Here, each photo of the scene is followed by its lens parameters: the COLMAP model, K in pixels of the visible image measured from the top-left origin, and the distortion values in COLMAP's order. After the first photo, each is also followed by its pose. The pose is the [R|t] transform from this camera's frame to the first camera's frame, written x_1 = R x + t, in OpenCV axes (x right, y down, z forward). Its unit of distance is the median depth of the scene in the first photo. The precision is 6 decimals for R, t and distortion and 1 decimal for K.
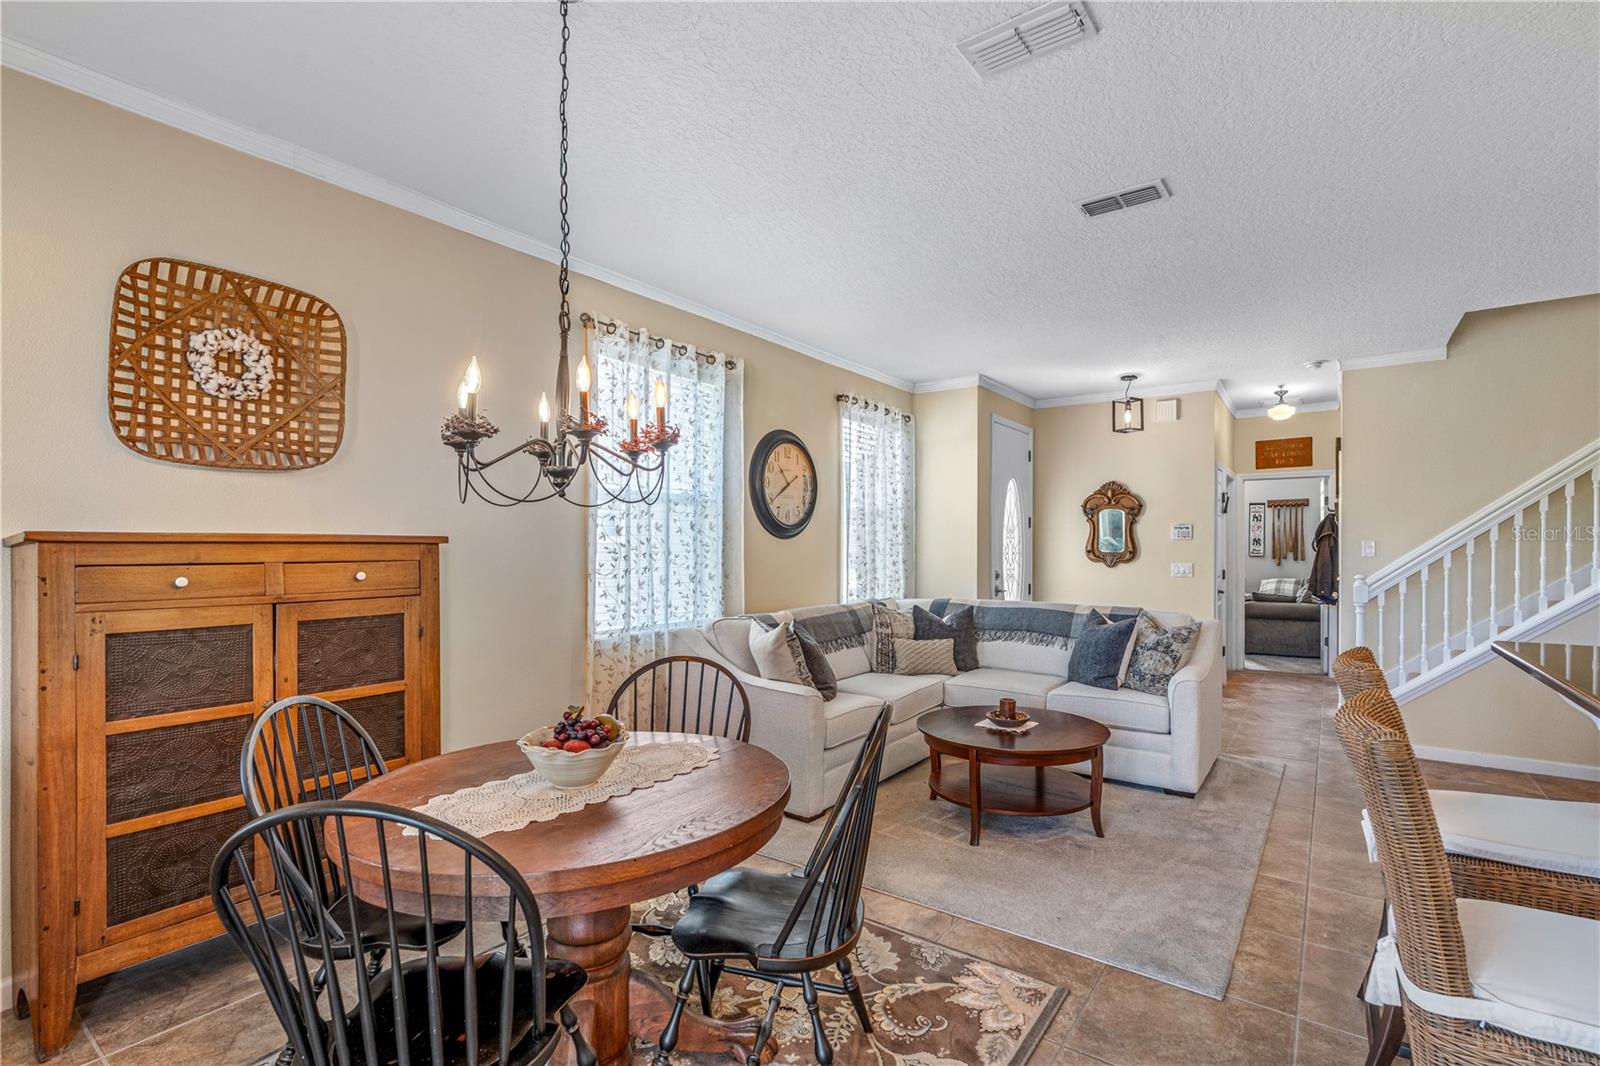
lens RADIAL K [[734.0, 0, 813.7], [0, 734.0, 546.1], [0, 0, 1]] dist [-0.003961, -0.000327]
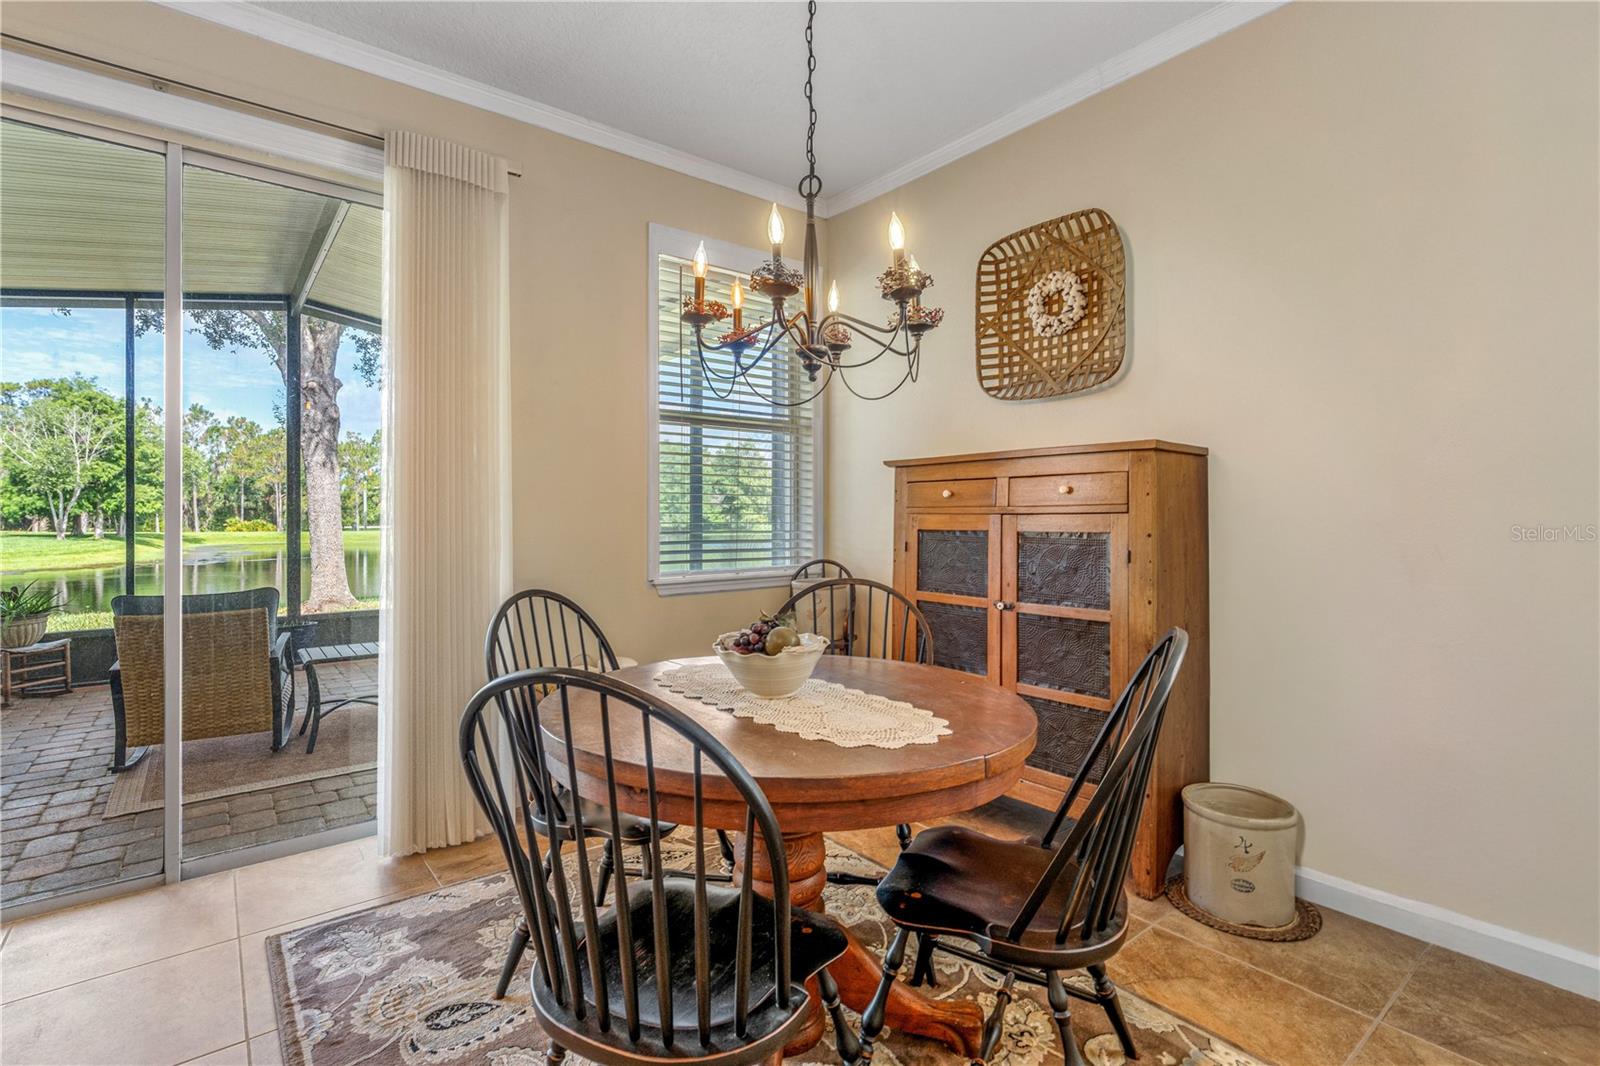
lens RADIAL K [[739.9, 0, 792.7], [0, 739.9, 511.9], [0, 0, 1]] dist [-0.003317, -0.000109]
pose [[-0.274837, -0.004570, -0.961480, 0.376048], [0.003372, 0.999978, -0.005717, 0.069757], [0.961485, -0.004814, -0.274815, 0.868652]]
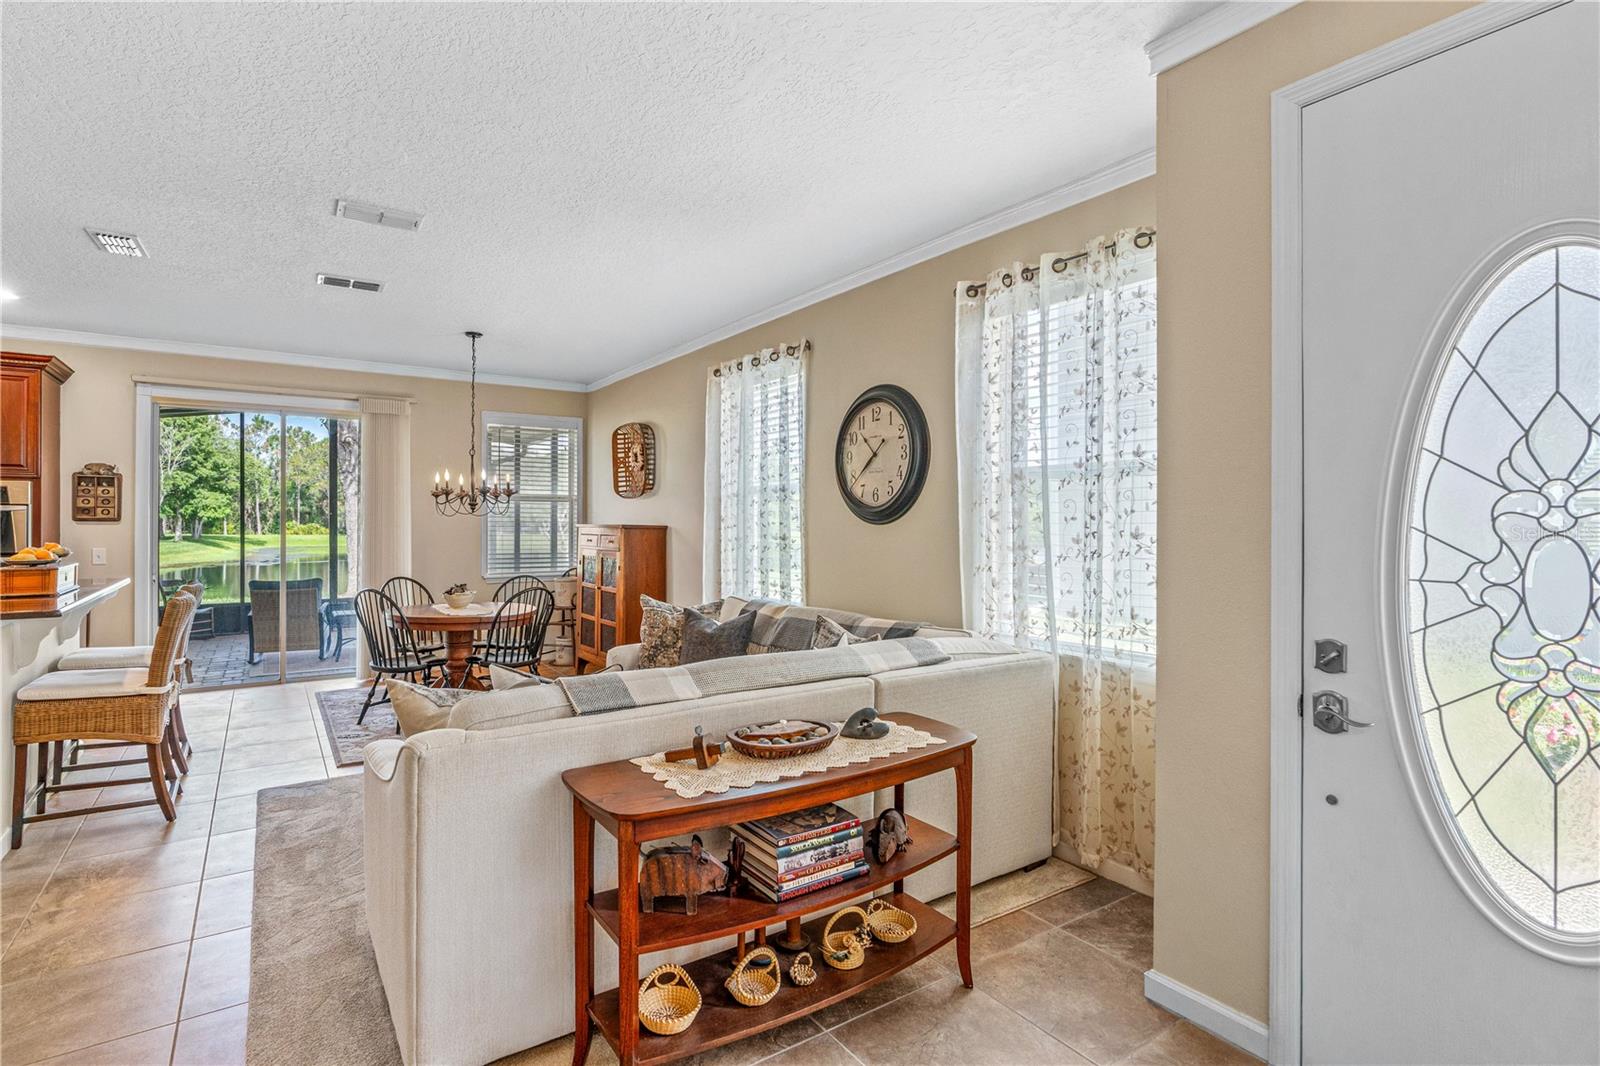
lens RADIAL K [[783.3, 0, 755.5], [0, 783.3, 521.7], [0, 0, 1]] dist [0.000590, 0.000355]
pose [[-0.380570, 0.000975, -0.924752, 1.490997], [-0.001922, 0.999996, 0.001845, -0.027270], [0.924750, 0.002479, -0.380567, 2.284988]]
